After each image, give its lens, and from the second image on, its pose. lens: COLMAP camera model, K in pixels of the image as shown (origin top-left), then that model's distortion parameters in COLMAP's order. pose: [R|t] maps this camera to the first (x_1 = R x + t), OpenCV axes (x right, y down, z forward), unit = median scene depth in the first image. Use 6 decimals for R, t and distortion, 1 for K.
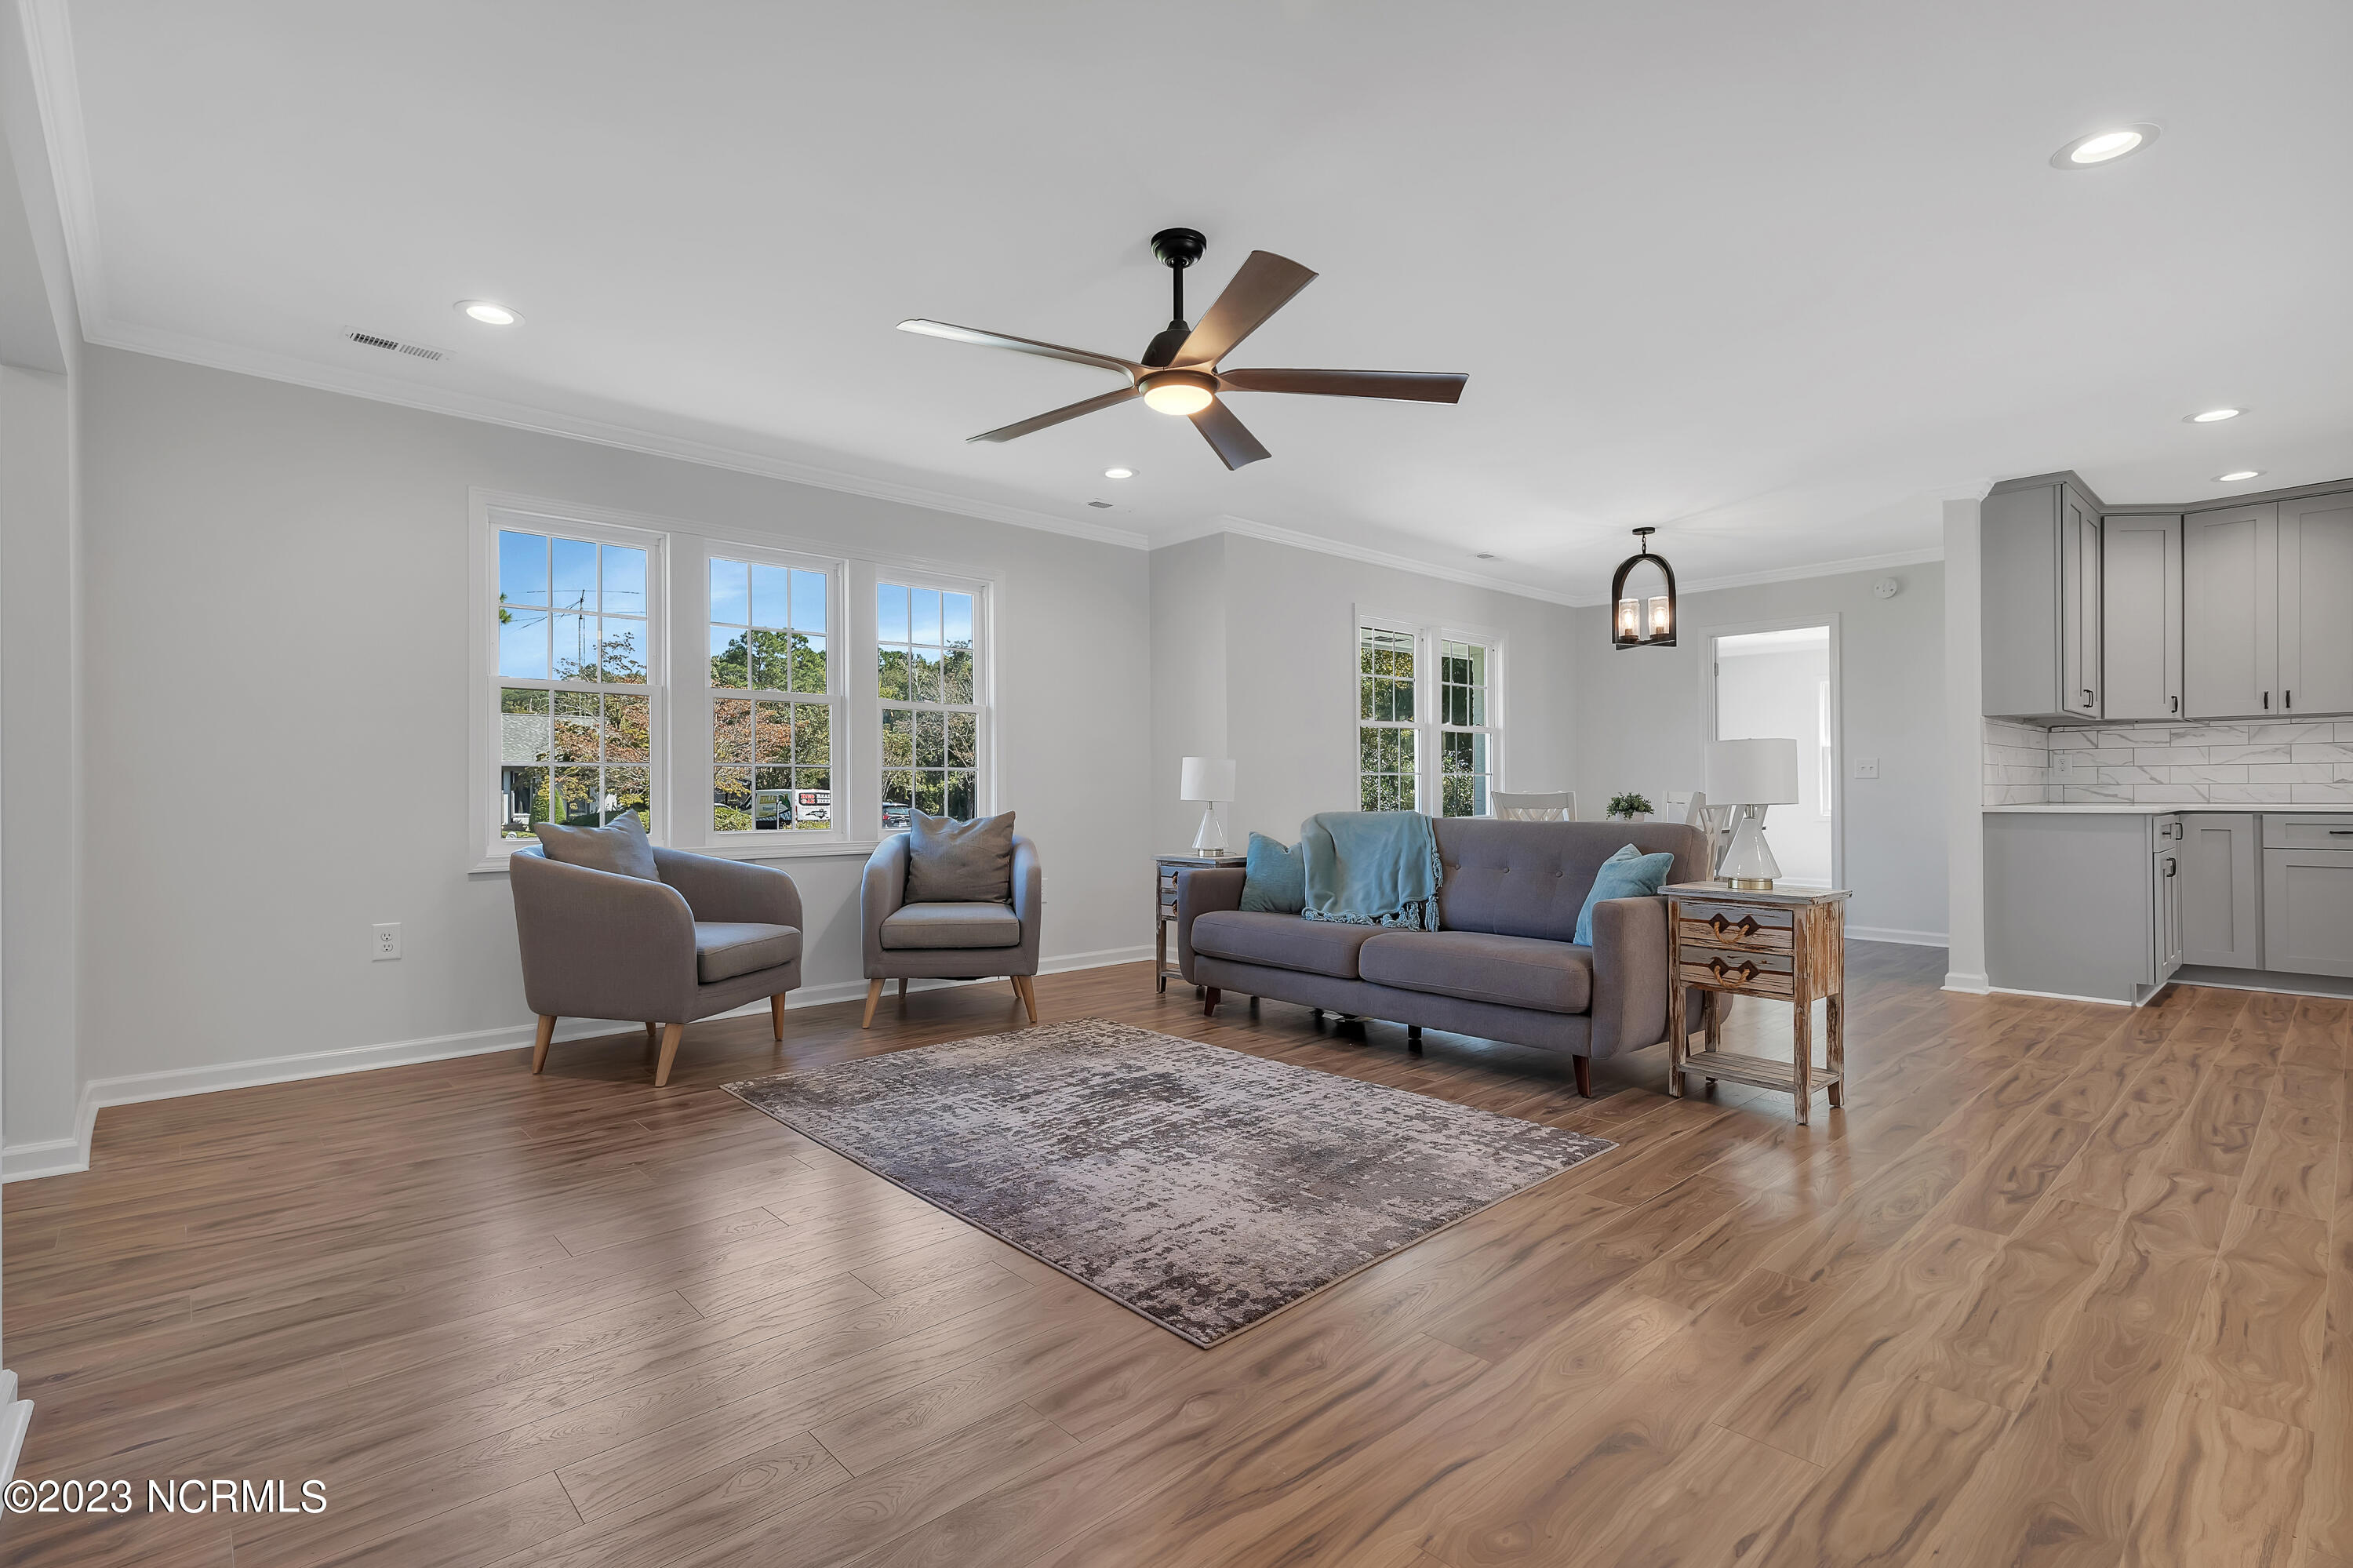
lens RADIAL K [[1097.1, 0, 1163.0], [0, 1097.1, 782.9], [0, 0, 1]] dist [0.004029, 0.000099]
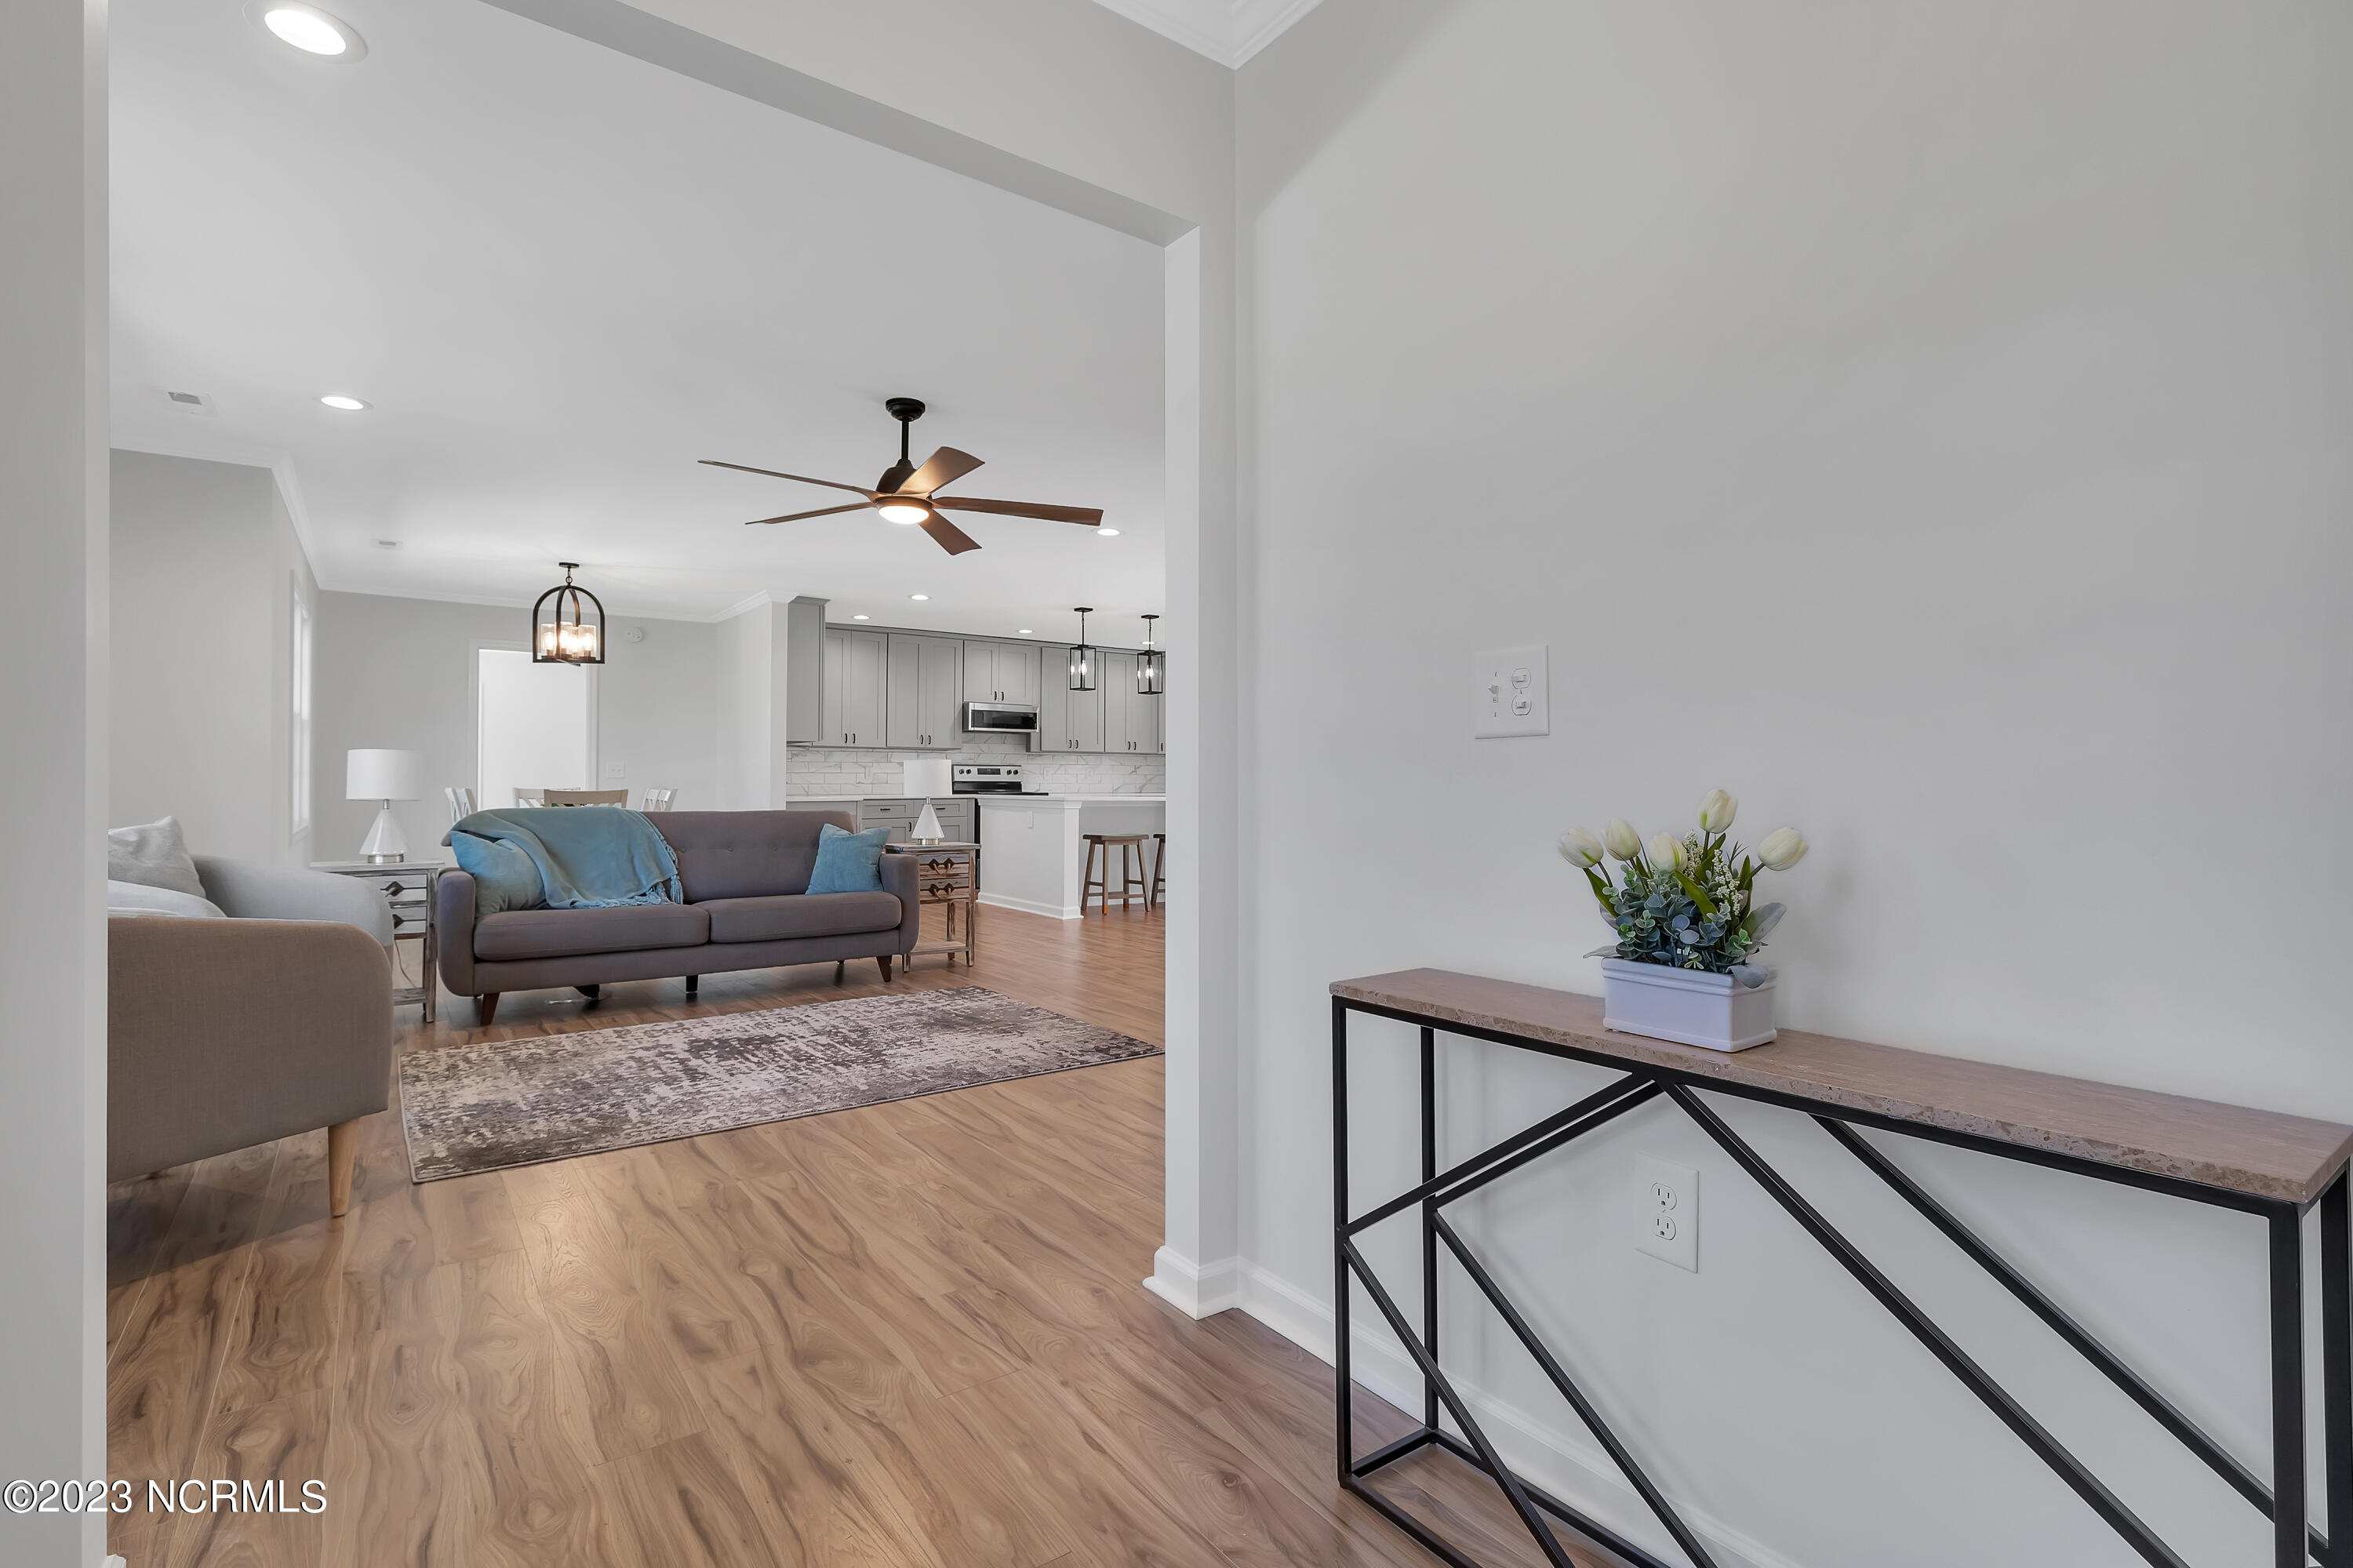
lens RADIAL K [[1094.9, 0, 1164.0], [0, 1094.9, 765.1], [0, 0, 1]] dist [0.010319, 0.000144]
pose [[0.114156, 0.020765, 0.993246, -1.217980], [-0.008074, 0.999768, -0.019973, 0.002332], [-0.993430, -0.005739, 0.114297, 0.451884]]
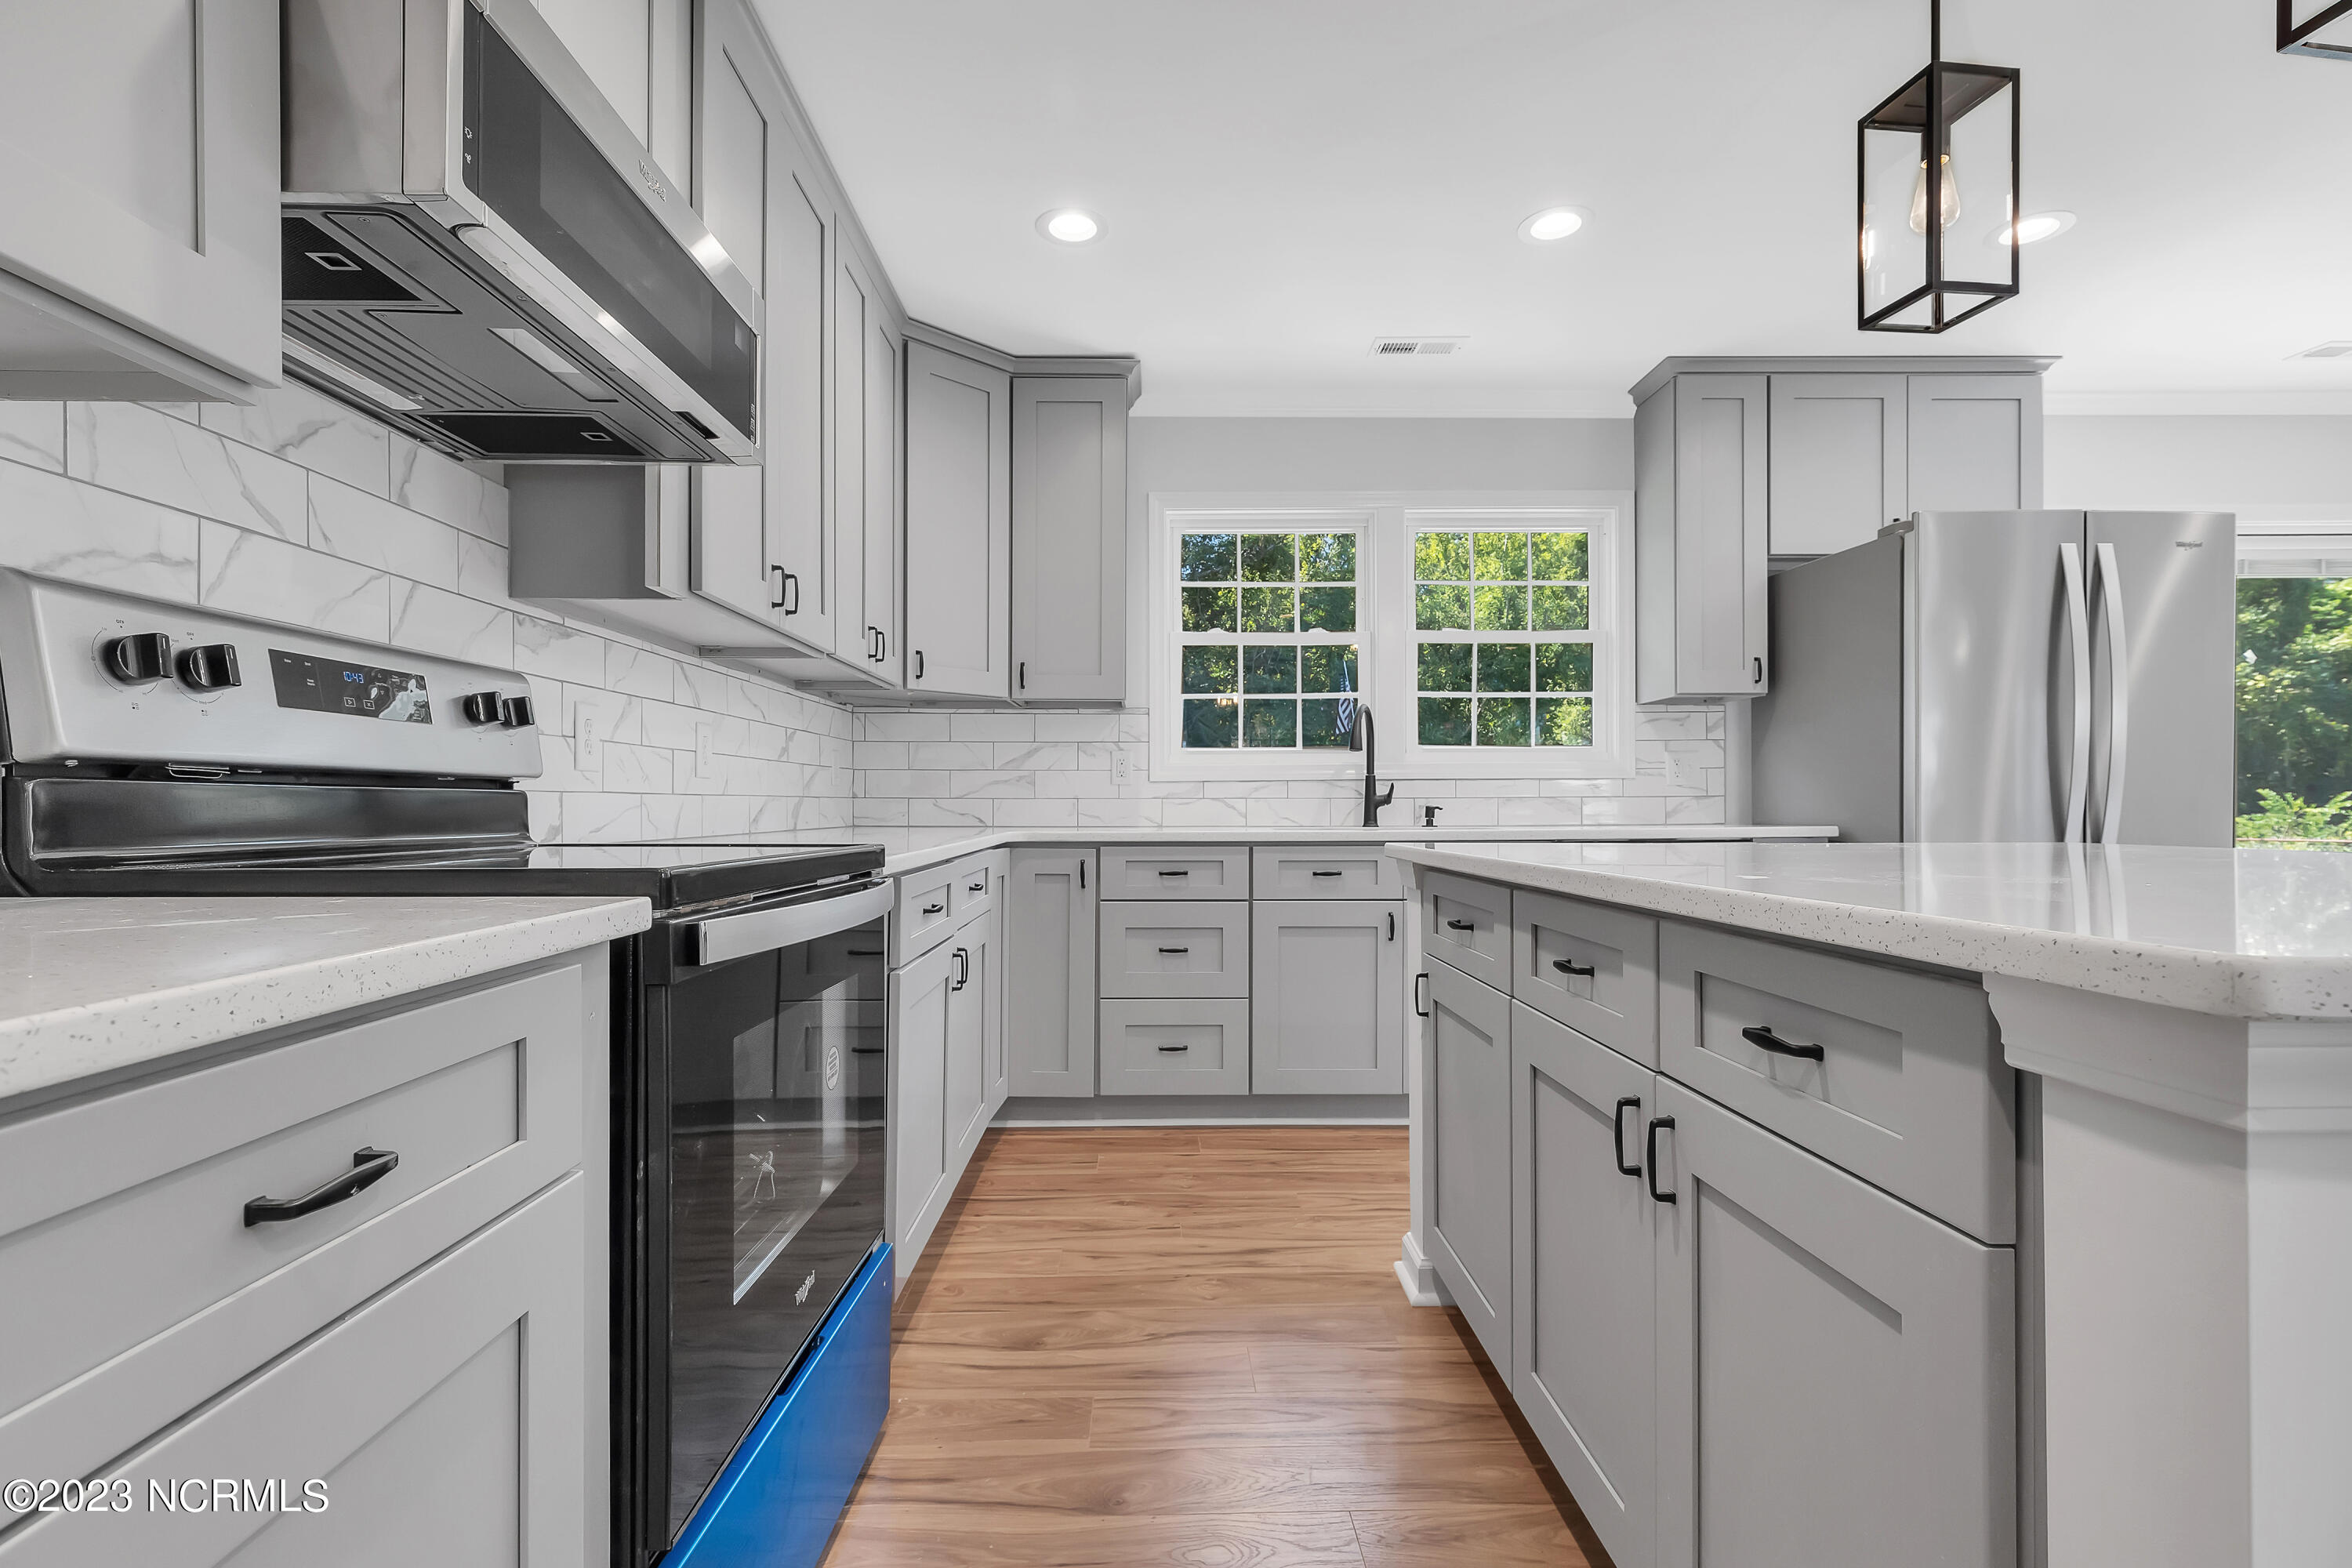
lens RADIAL K [[1083.8, 0, 1168.6], [0, 1083.8, 801.9], [0, 0, 1]] dist [0.004111, -0.000323]
pose [[-0.749490, 0.005602, 0.661992, 1.533655], [-0.000142, 0.999963, -0.008623, 0.005745], [-0.662016, -0.006557, -0.749461, 1.466219]]
